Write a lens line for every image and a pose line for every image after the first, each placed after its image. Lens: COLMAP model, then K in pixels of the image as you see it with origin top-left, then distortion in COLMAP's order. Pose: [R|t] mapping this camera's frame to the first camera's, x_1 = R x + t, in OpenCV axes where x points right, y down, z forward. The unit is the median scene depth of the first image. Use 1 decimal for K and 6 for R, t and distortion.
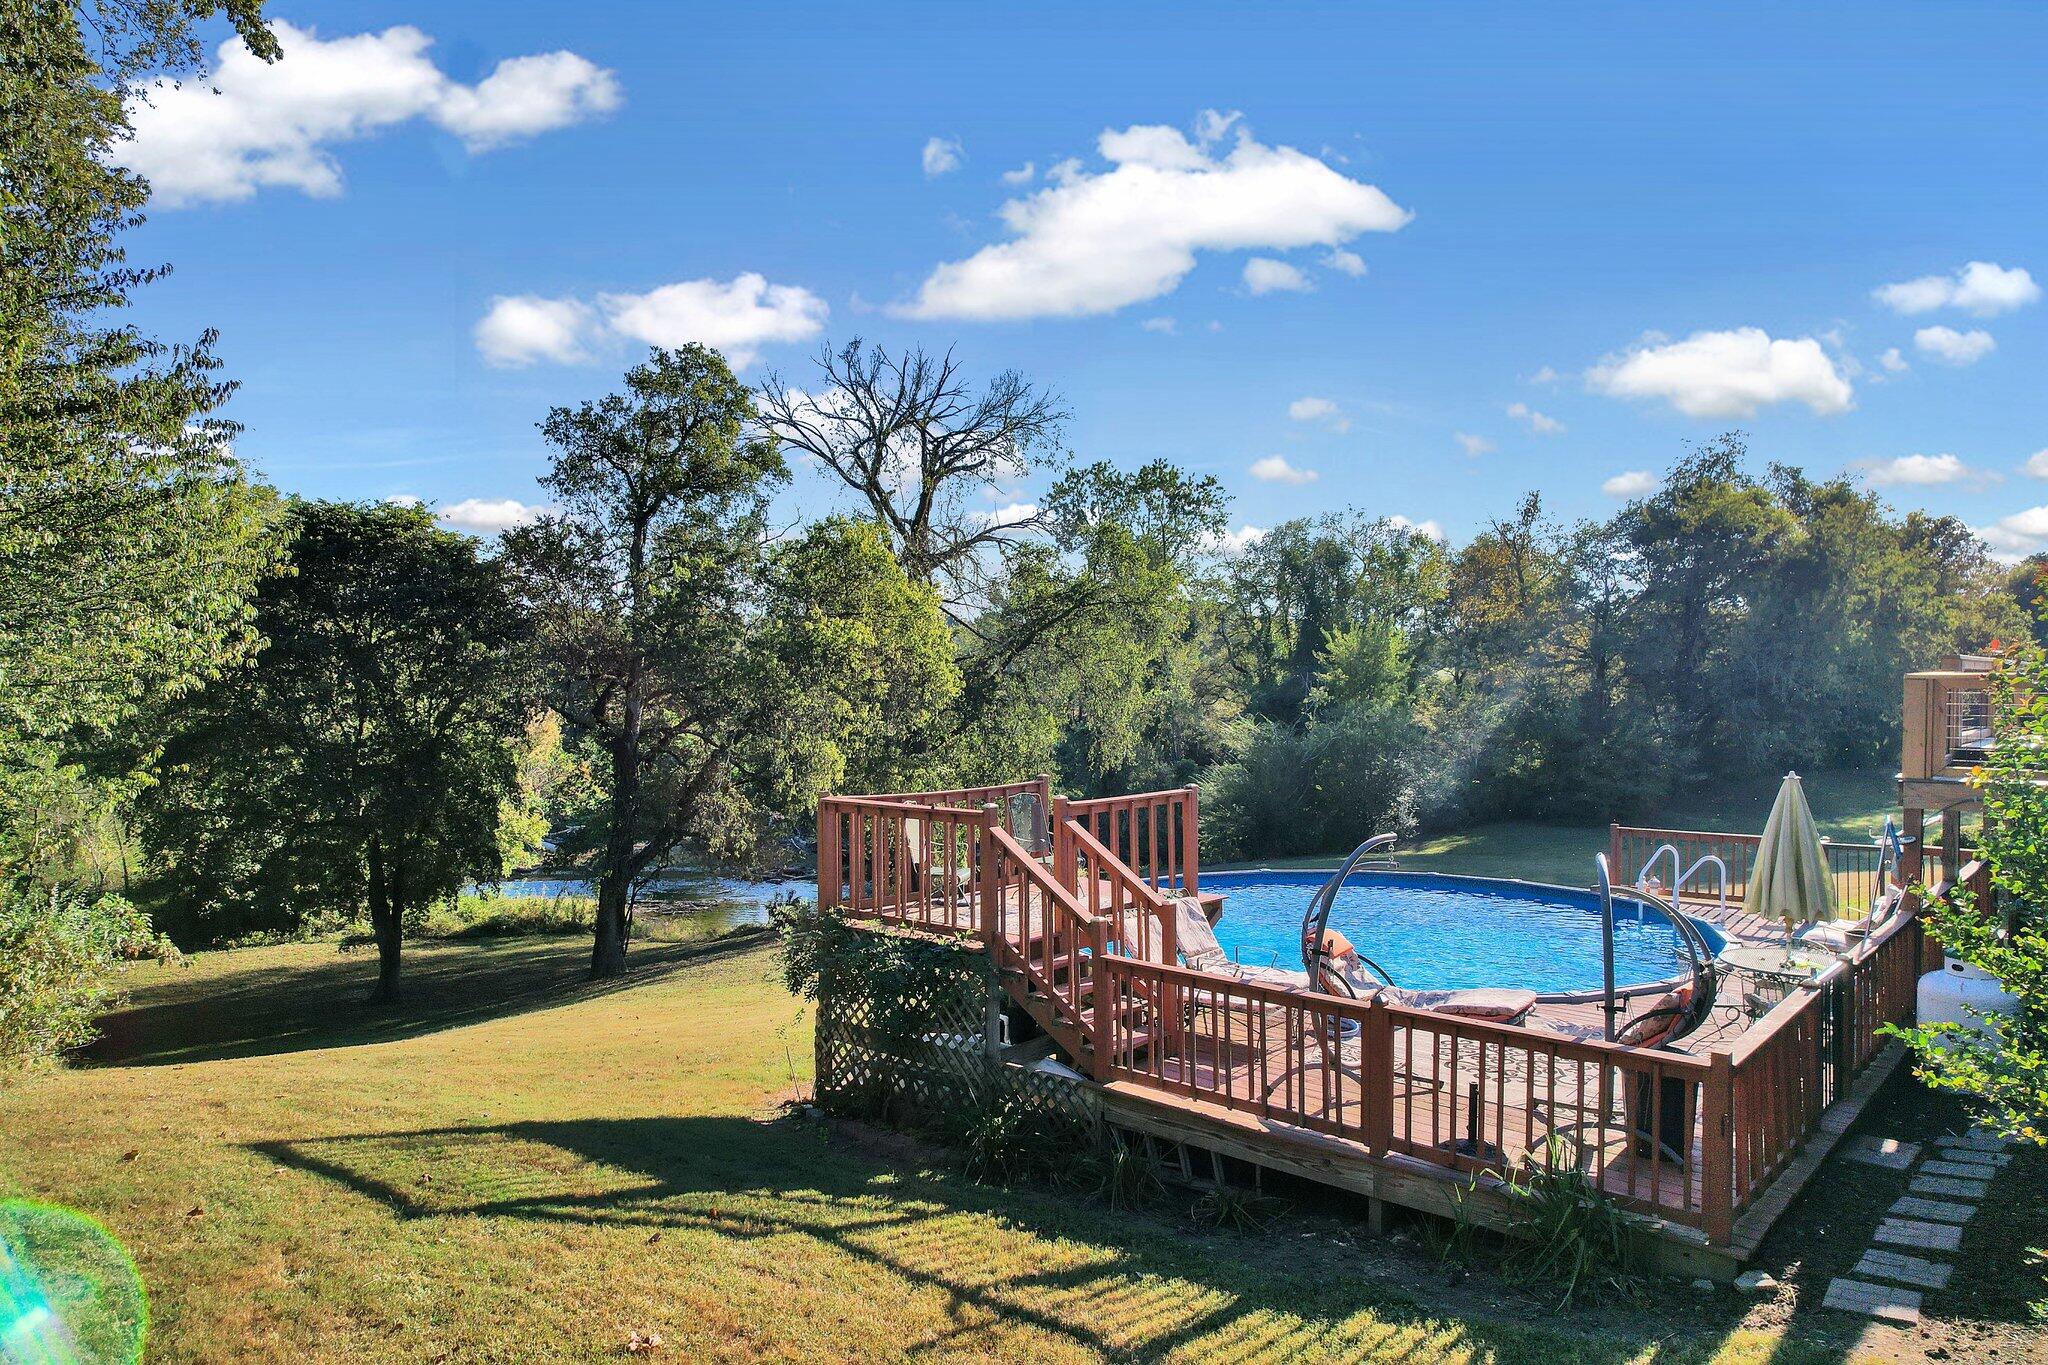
lens RADIAL K [[1303.1, 0, 1022.7], [0, 1303.1, 691.3], [0, 0, 1]] dist [-0.066982, 0.052476]
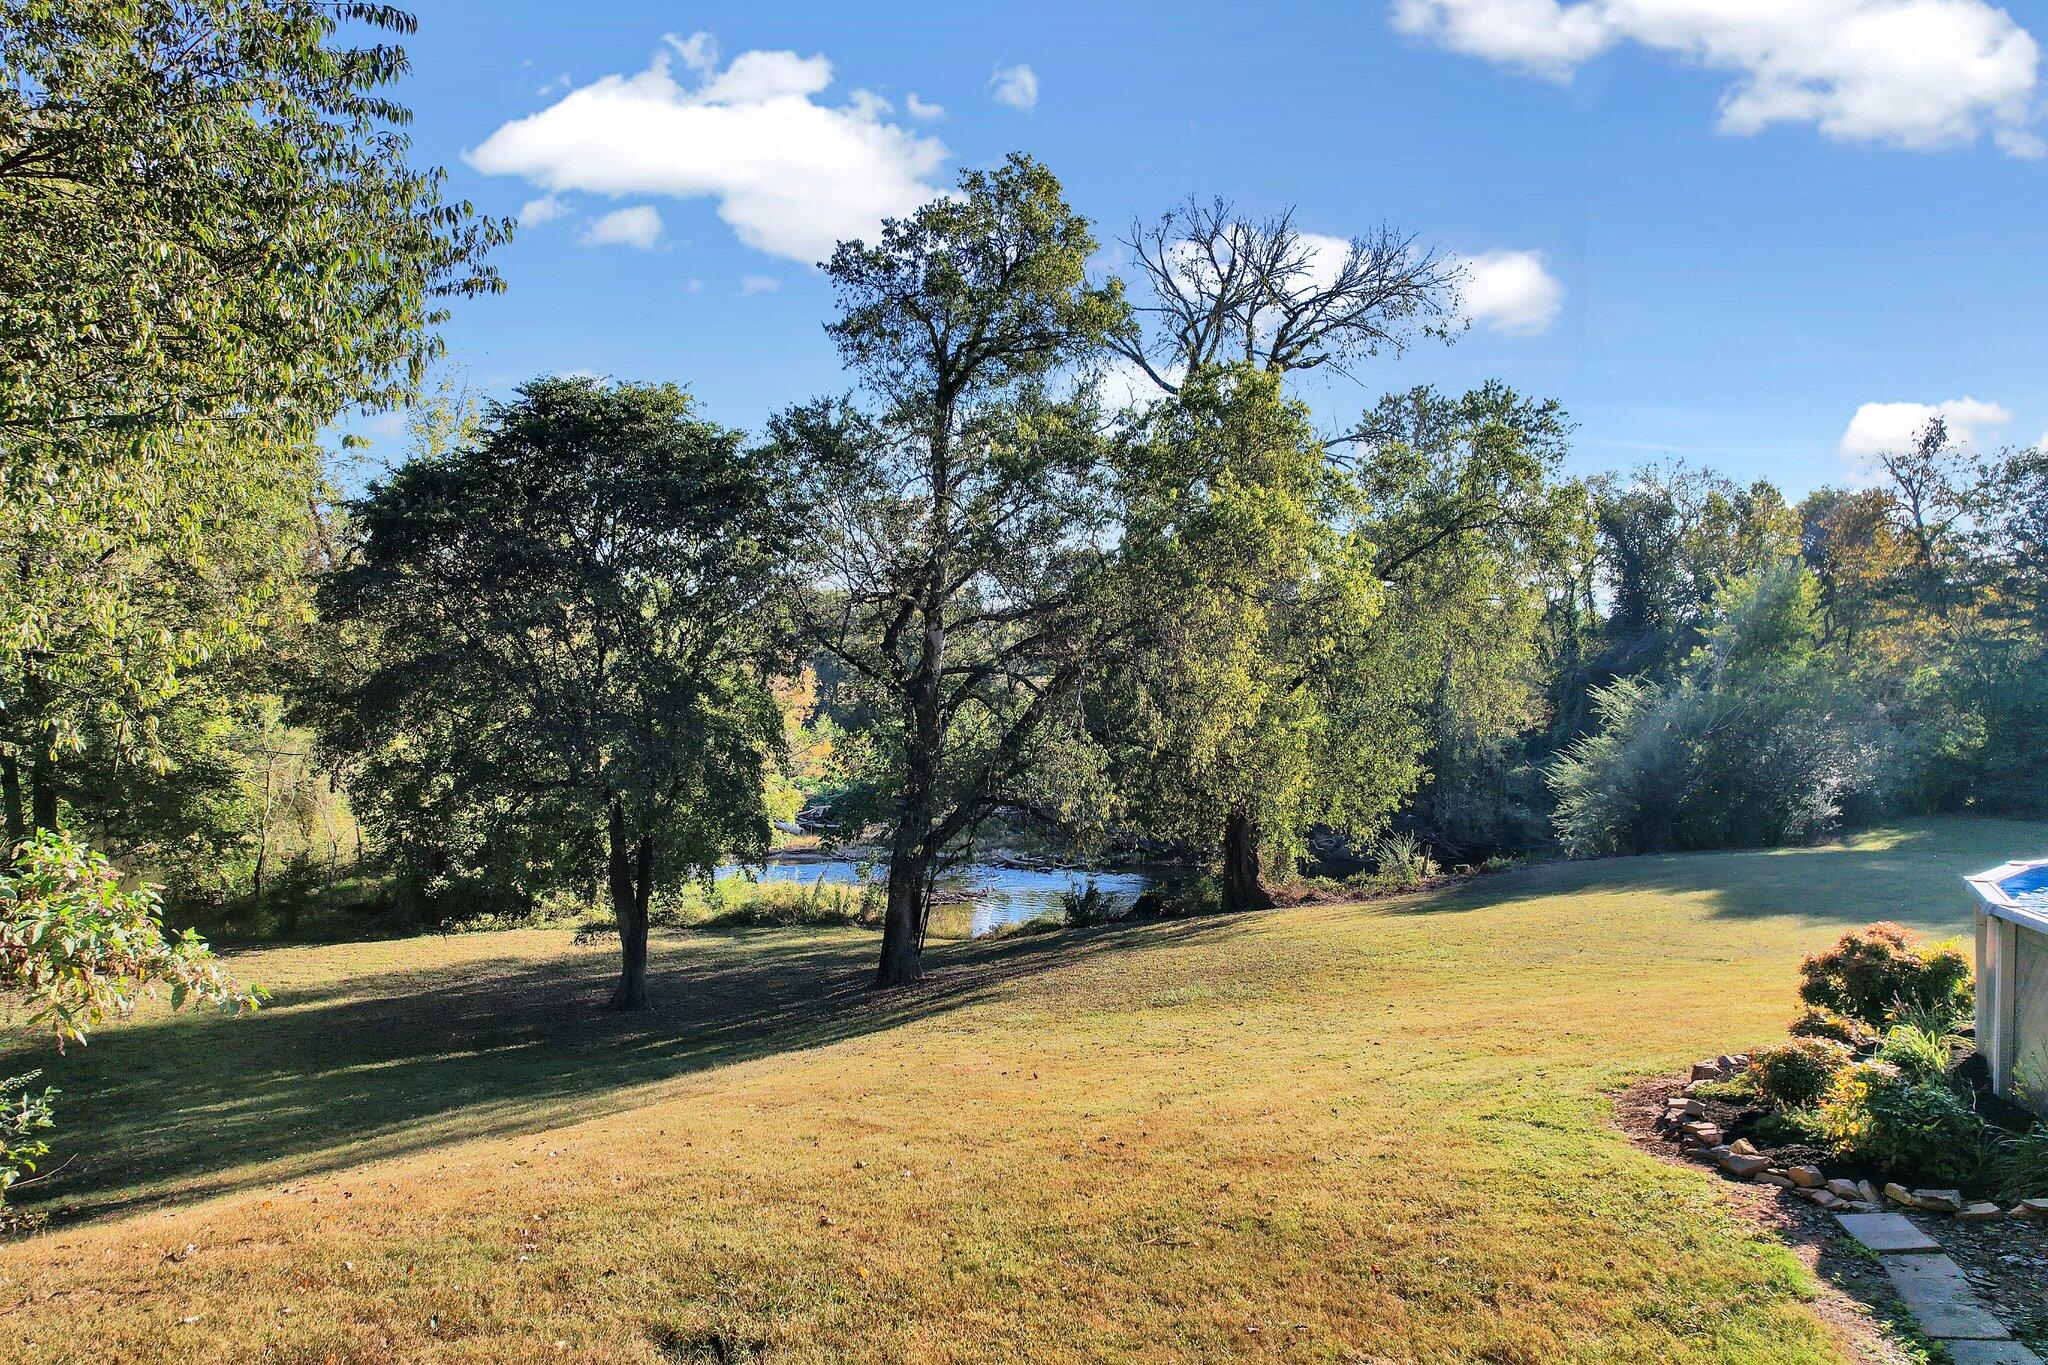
lens RADIAL K [[1303.1, 0, 1023.5], [0, 1303.1, 680.2], [0, 0, 1]] dist [-0.066982, 0.052476]
pose [[0.987551, -0.001132, -0.157294, -0.111774], [0.000370, 0.999988, -0.004877, 0.036985], [0.157298, 0.004758, 0.987540, 0.213330]]
